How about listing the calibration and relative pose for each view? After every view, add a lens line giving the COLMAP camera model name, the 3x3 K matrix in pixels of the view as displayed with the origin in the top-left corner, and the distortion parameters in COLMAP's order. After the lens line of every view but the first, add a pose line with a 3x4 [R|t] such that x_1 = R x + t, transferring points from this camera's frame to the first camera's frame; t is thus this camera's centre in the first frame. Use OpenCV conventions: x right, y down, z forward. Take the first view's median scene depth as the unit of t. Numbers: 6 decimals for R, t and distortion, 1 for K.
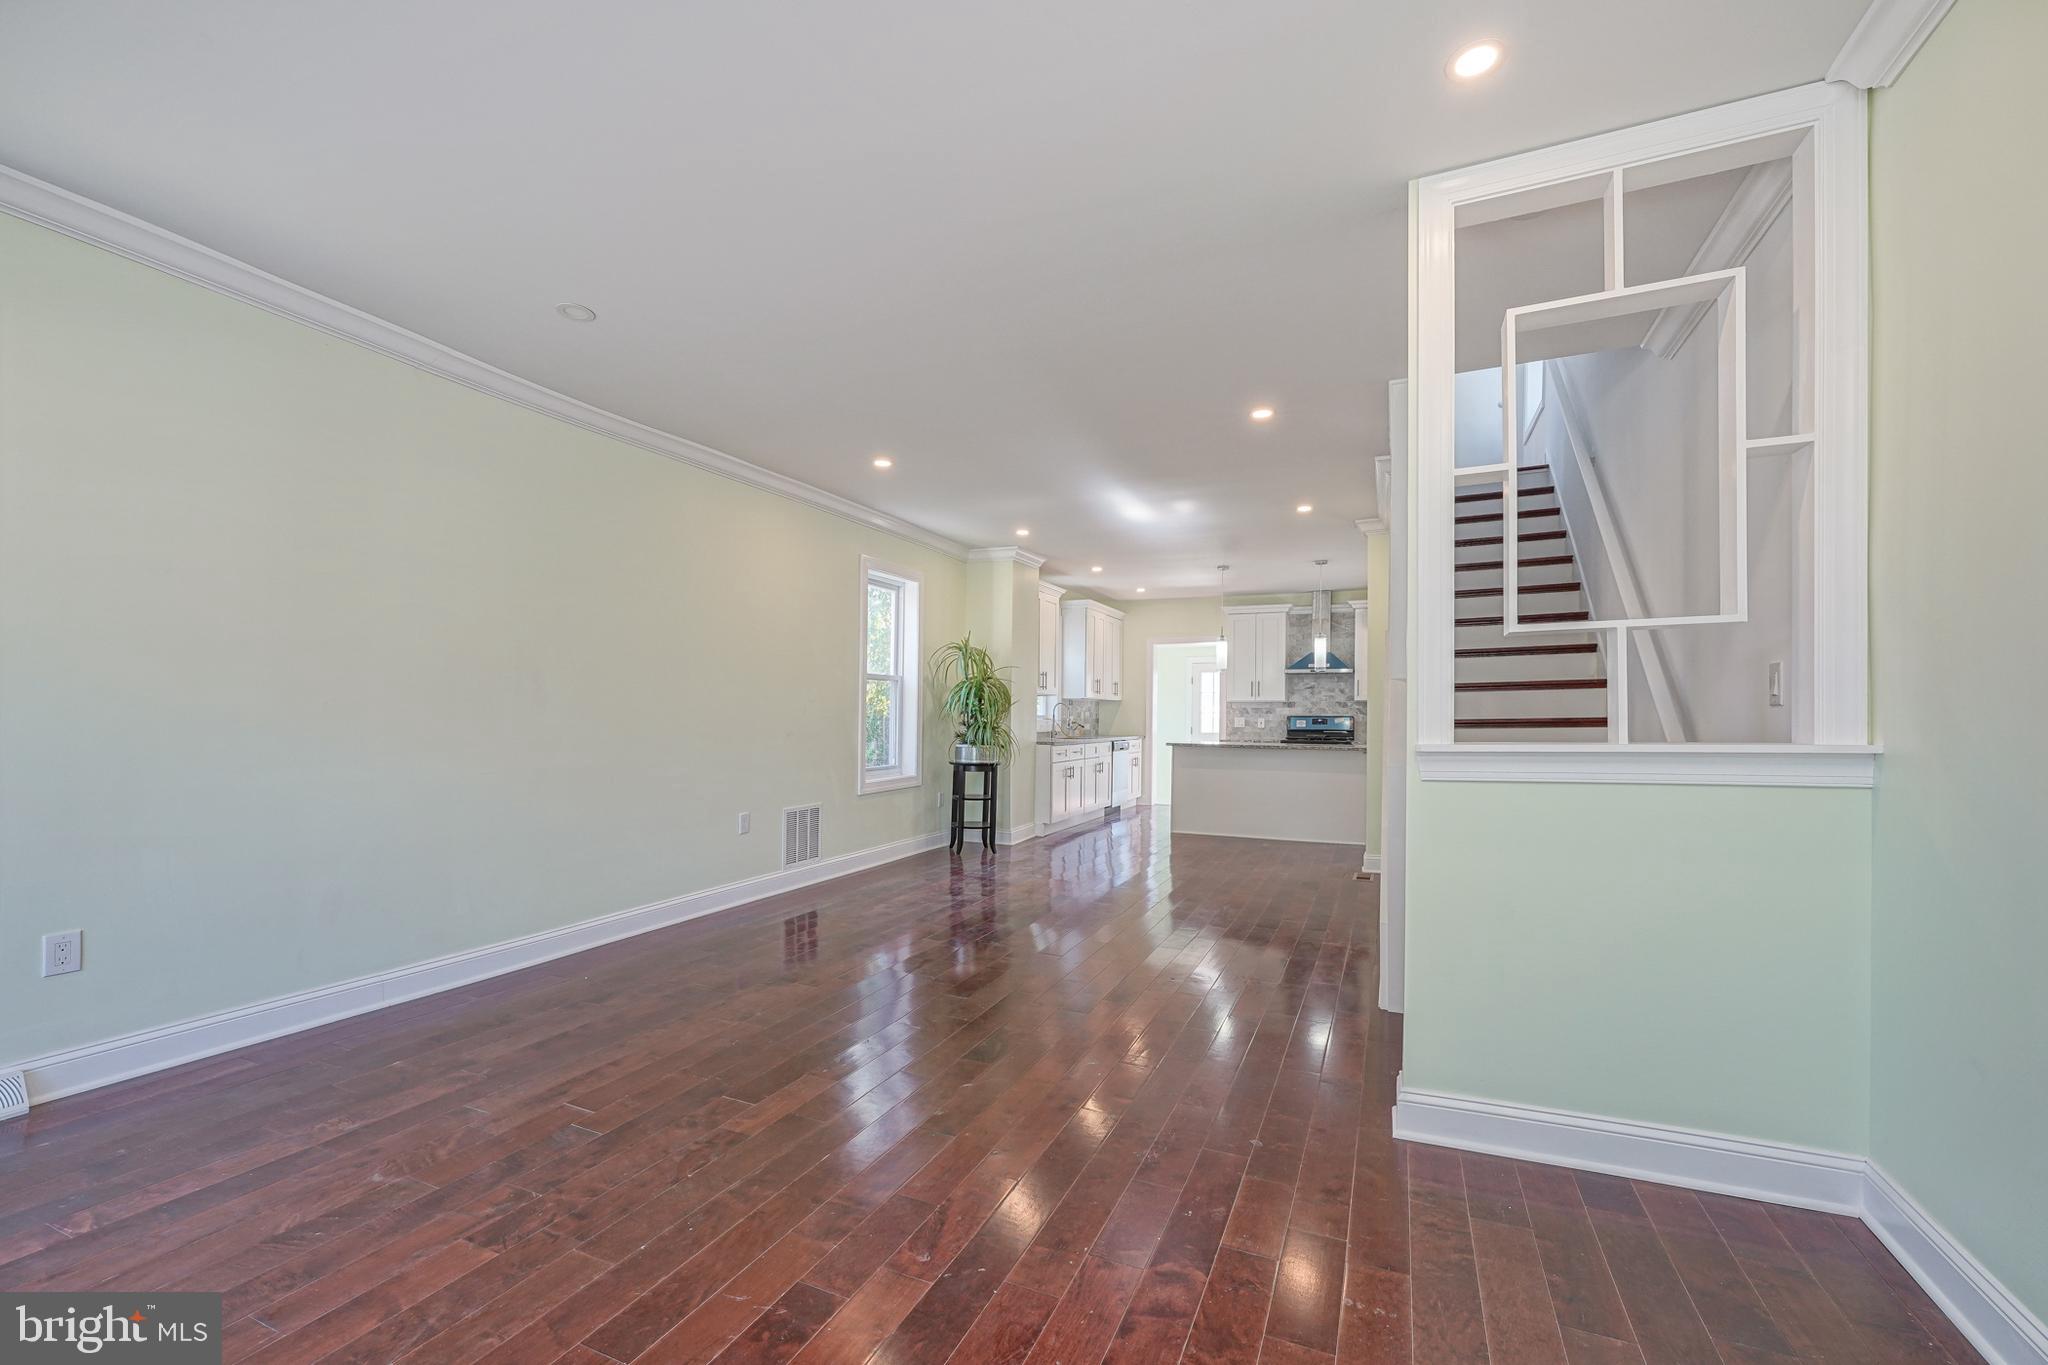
lens RADIAL K [[839.2, 0, 1043.3], [0, 839.2, 713.5], [0, 0, 1]] dist [-0.005670, 0.002299]
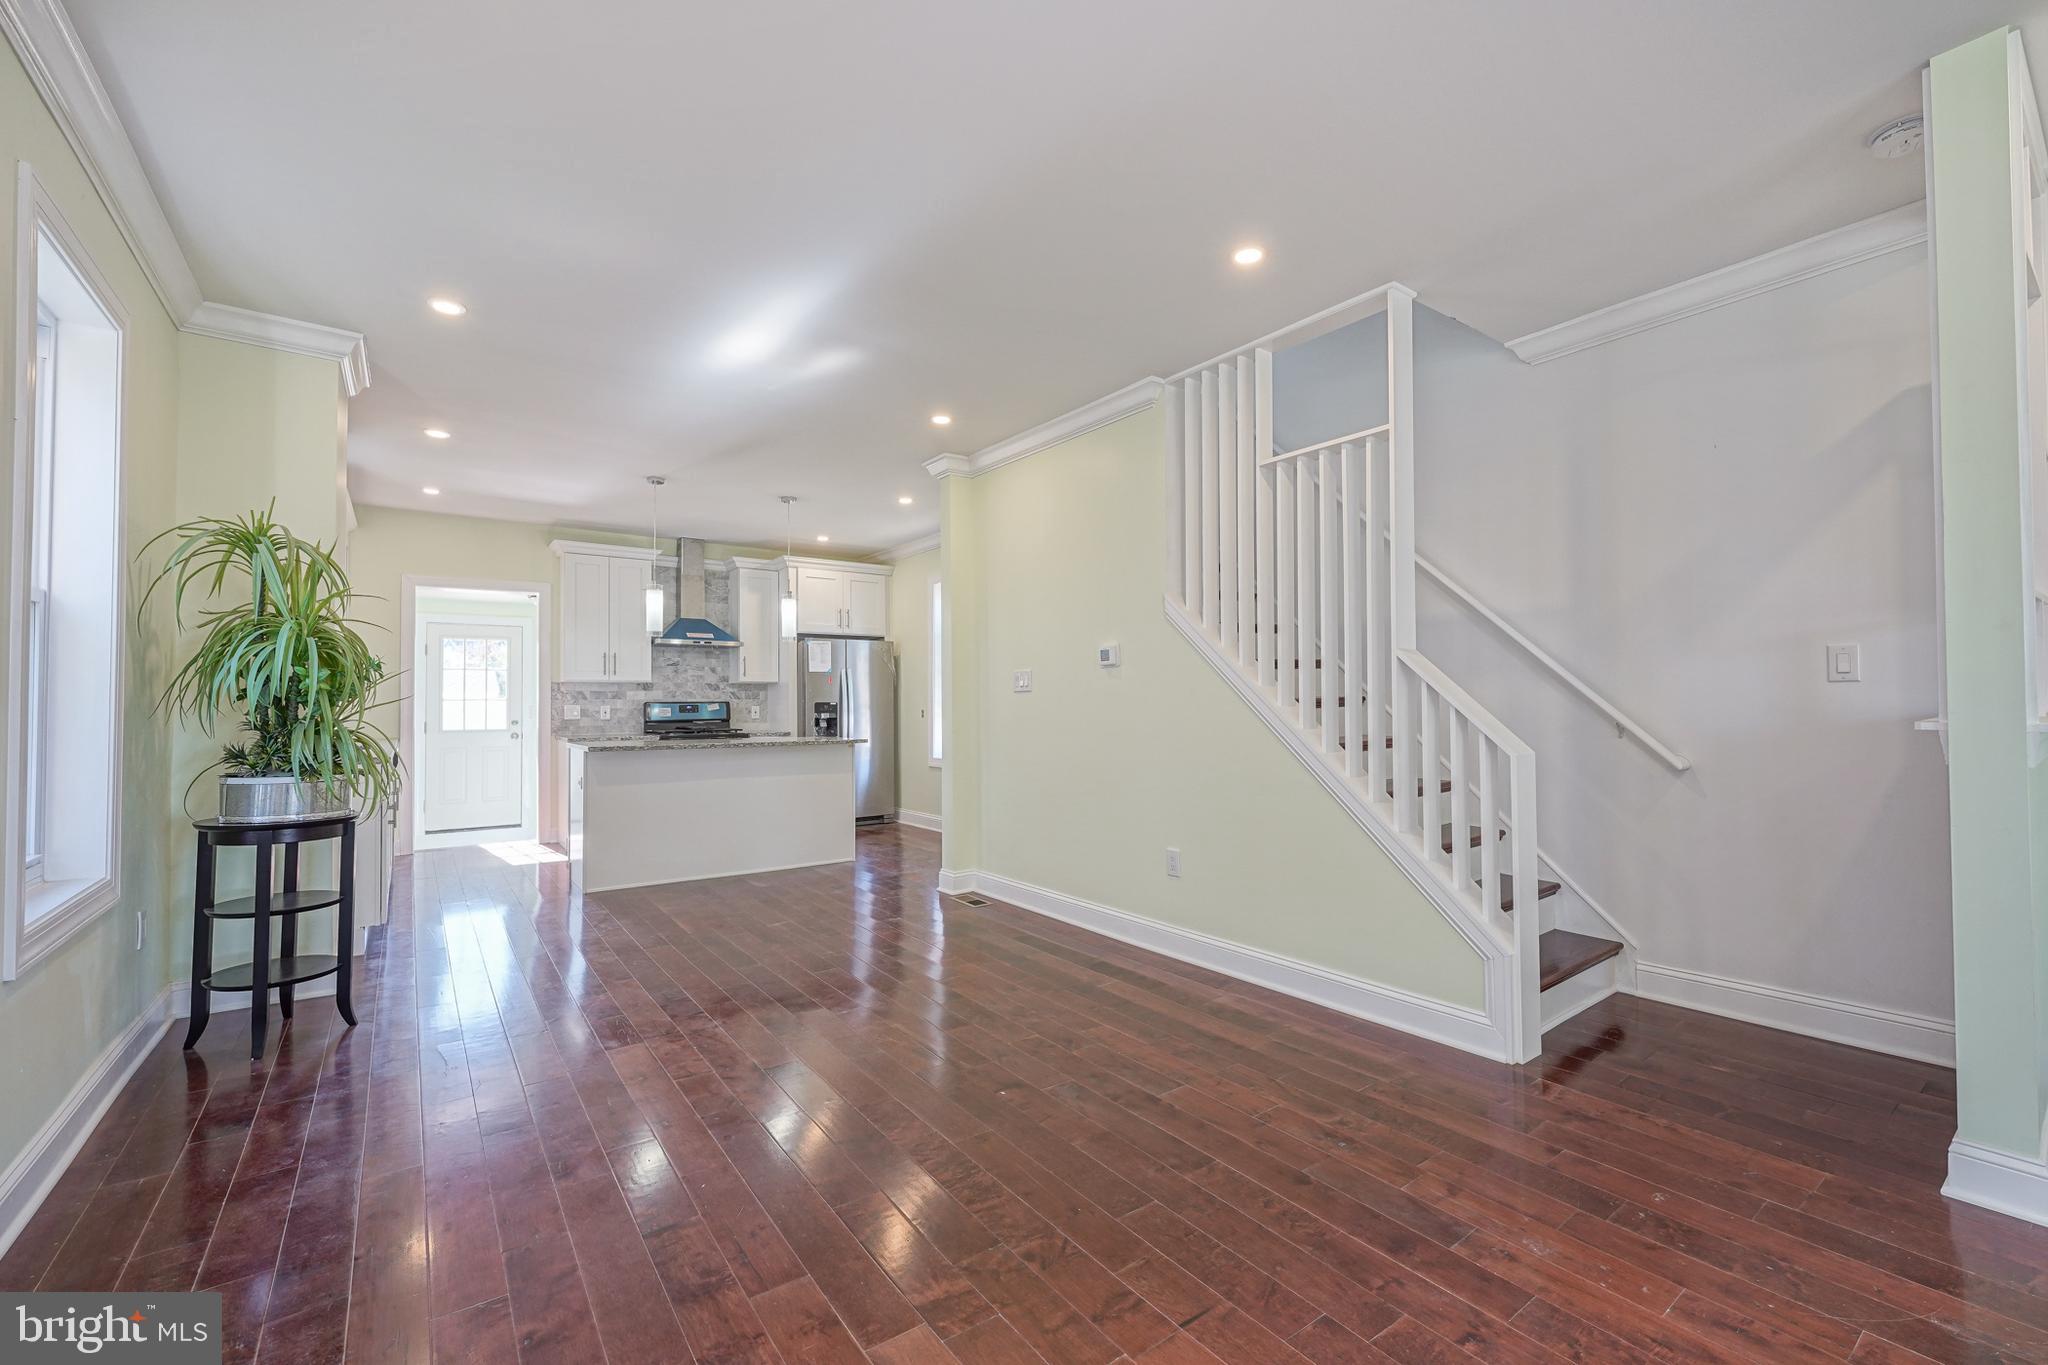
lens RADIAL K [[839.2, 0, 1012.2], [0, 839.2, 691.8], [0, 0, 1]] dist [-0.005670, 0.002299]
pose [[0.517862, 0.001482, 0.855463, -0.212597], [0.007004, 0.999958, -0.005973, 0.000901], [-0.855435, 0.009085, 0.517830, 0.409798]]
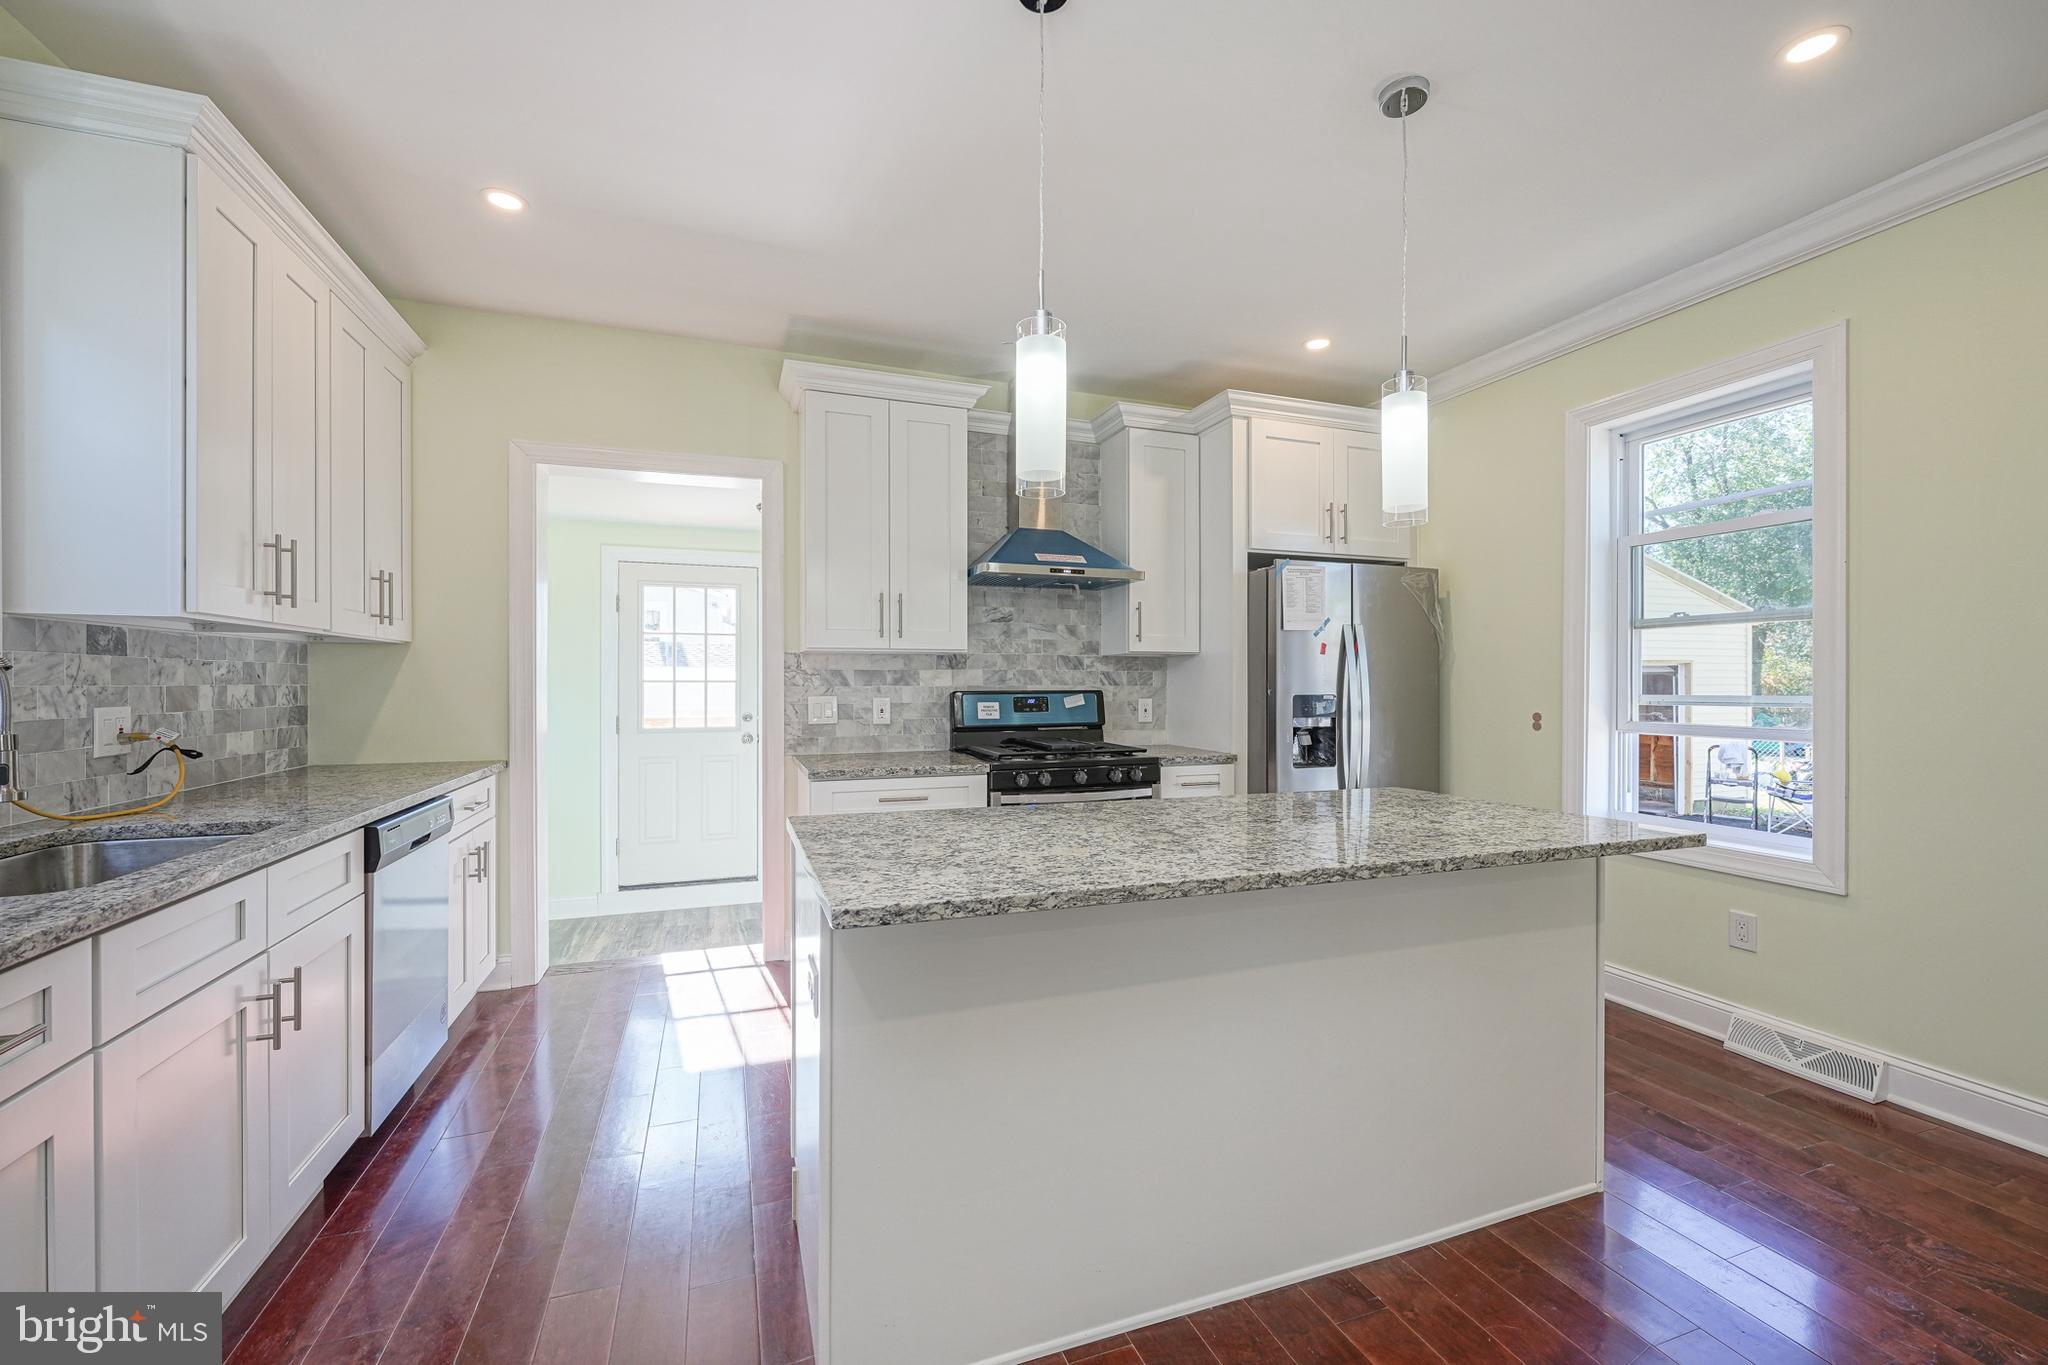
lens RADIAL K [[839.2, 0, 1035.5], [0, 839.2, 683.5], [0, 0, 1]] dist [-0.005670, 0.002299]
pose [[0.722189, -0.007909, 0.691650, 0.065988], [0.000646, 0.999942, 0.010759, -0.005419], [-0.691695, -0.007323, 0.722153, 0.847397]]
